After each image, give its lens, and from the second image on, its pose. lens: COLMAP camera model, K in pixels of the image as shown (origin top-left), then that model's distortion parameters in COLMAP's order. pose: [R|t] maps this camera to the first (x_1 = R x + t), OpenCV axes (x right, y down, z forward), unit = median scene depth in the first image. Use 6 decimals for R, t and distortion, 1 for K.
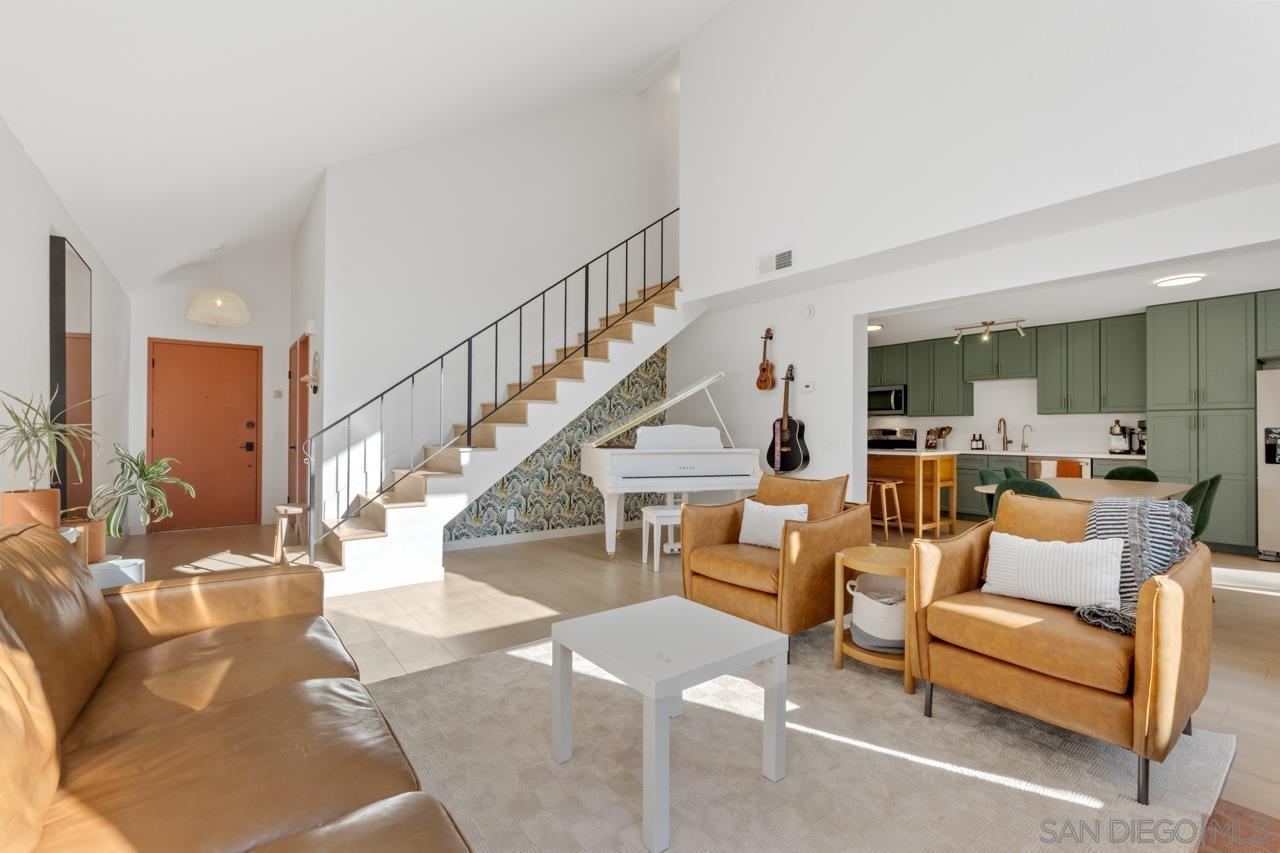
lens RADIAL K [[558.5, 0, 640.0], [0, 558.5, 426.5], [0, 0, 1]] dist [0.000370, 0.000087]
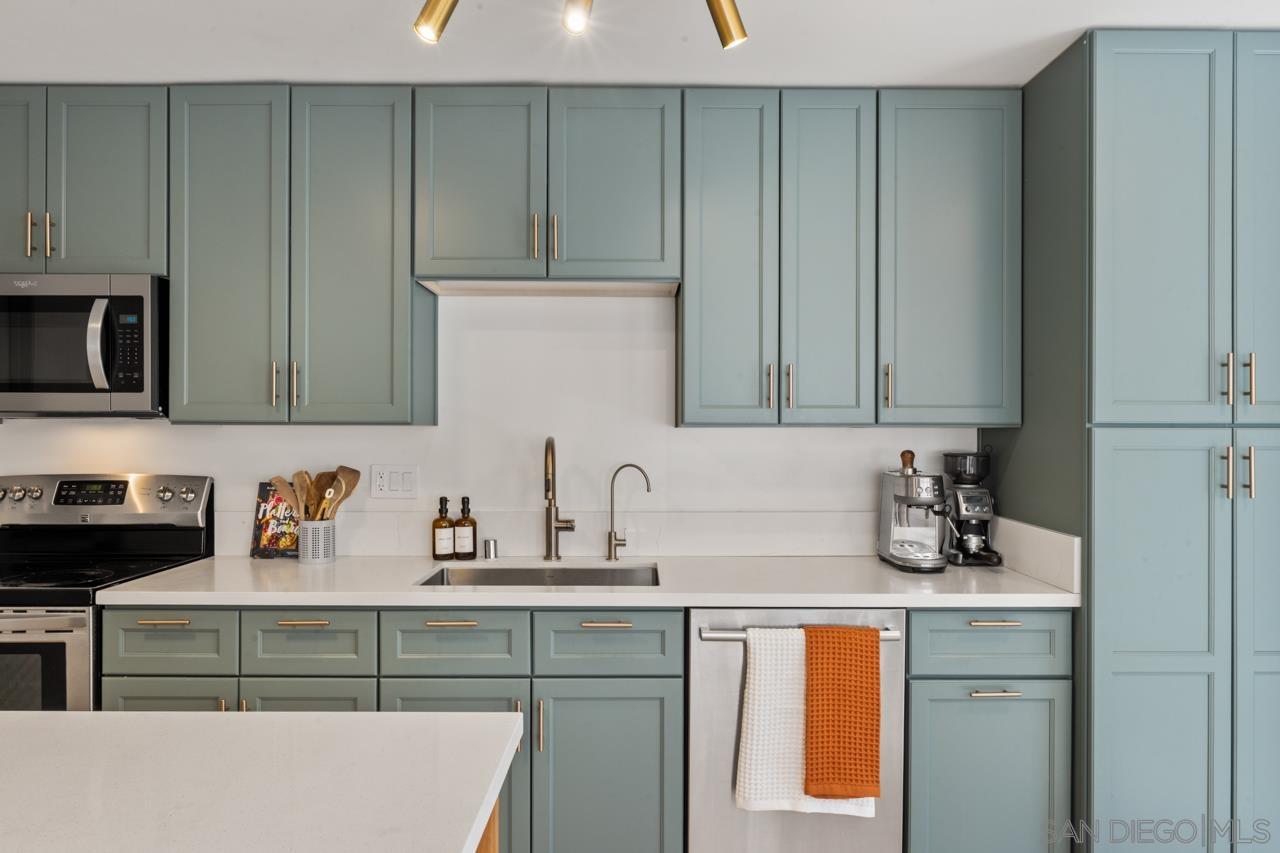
lens RADIAL K [[828.7, 0, 640.0], [0, 828.7, 426.5], [0, 0, 1]] dist [-0.002633, 0.002473]
pose [[0.605757, -0.001767, 0.795648, 0.347445], [-0.007517, 0.999940, 0.007943, -0.021639], [-0.795614, -0.010792, 0.605707, 0.688156]]
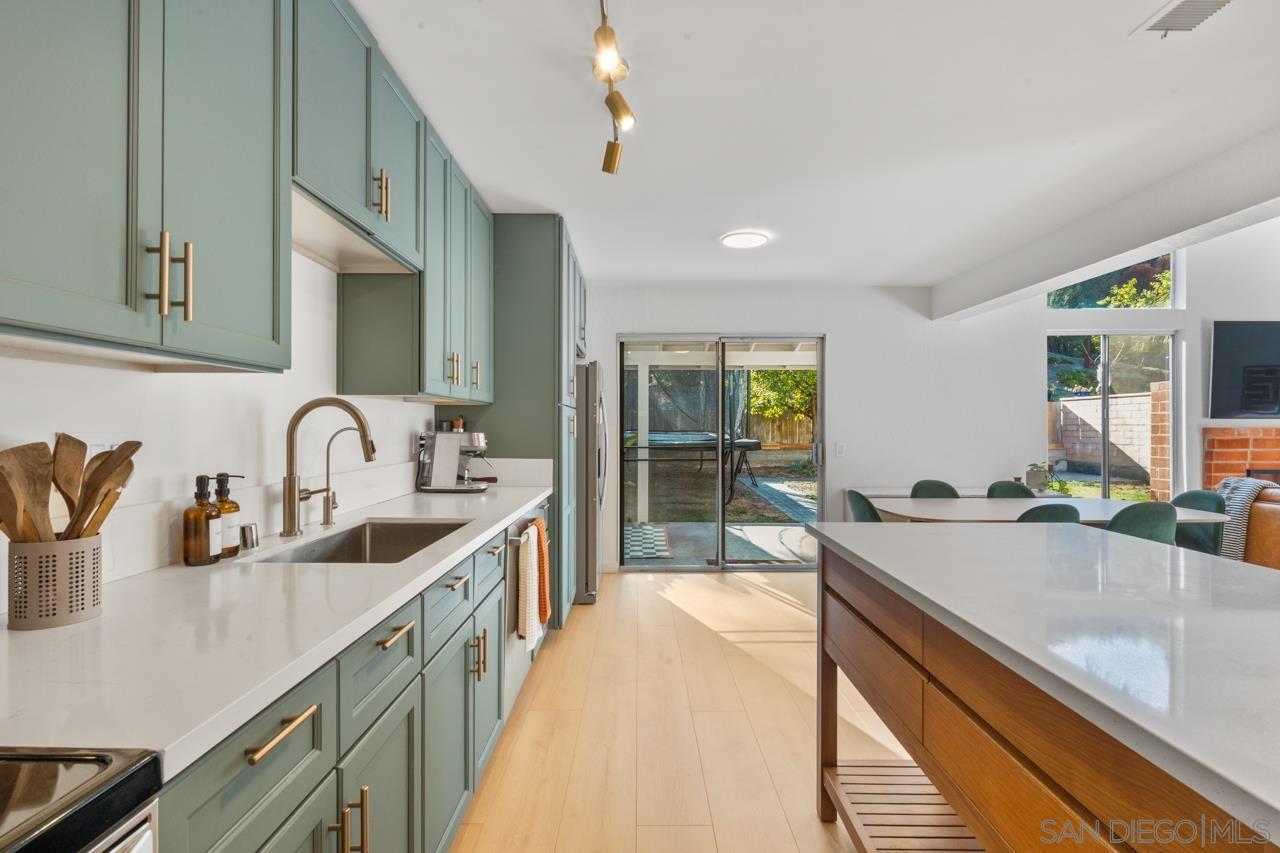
lens RADIAL K [[624.2, 0, 640.0], [0, 624.2, 426.5], [0, 0, 1]] dist [0.000042, -0.000001]
pose [[-0.791481, -0.001991, 0.611191, 0.358506], [-0.008291, 0.999938, -0.007479, -0.002039], [-0.611138, -0.010986, -0.791448, 1.048949]]
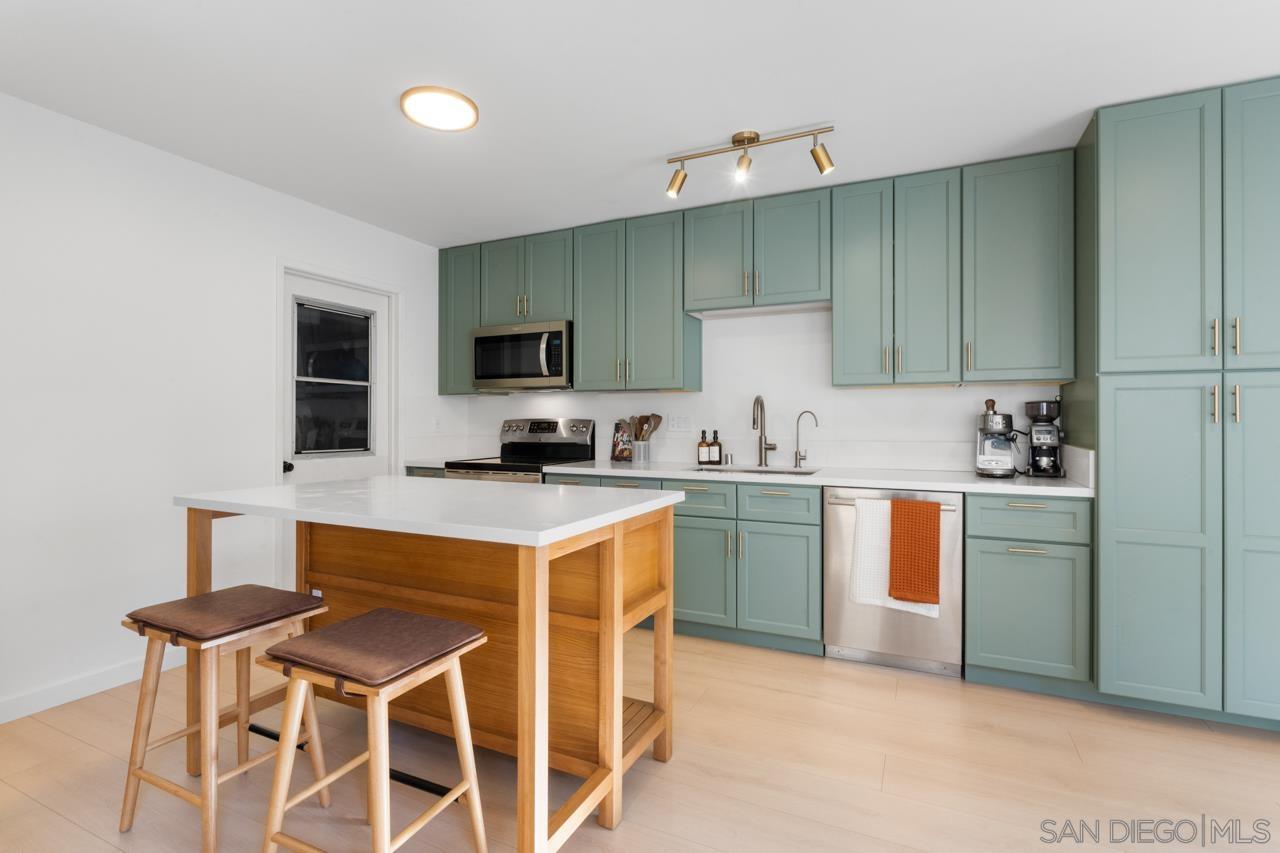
lens RADIAL K [[607.5, 0, 637.1], [0, 607.5, 414.6], [0, 0, 1]] dist [-0.002578, -0.000255]
pose [[0.892109, -0.001630, 0.451818, 0.316620], [0.000175, 0.999995, 0.003261, -0.001228], [-0.451821, -0.002830, 0.892104, 0.566082]]
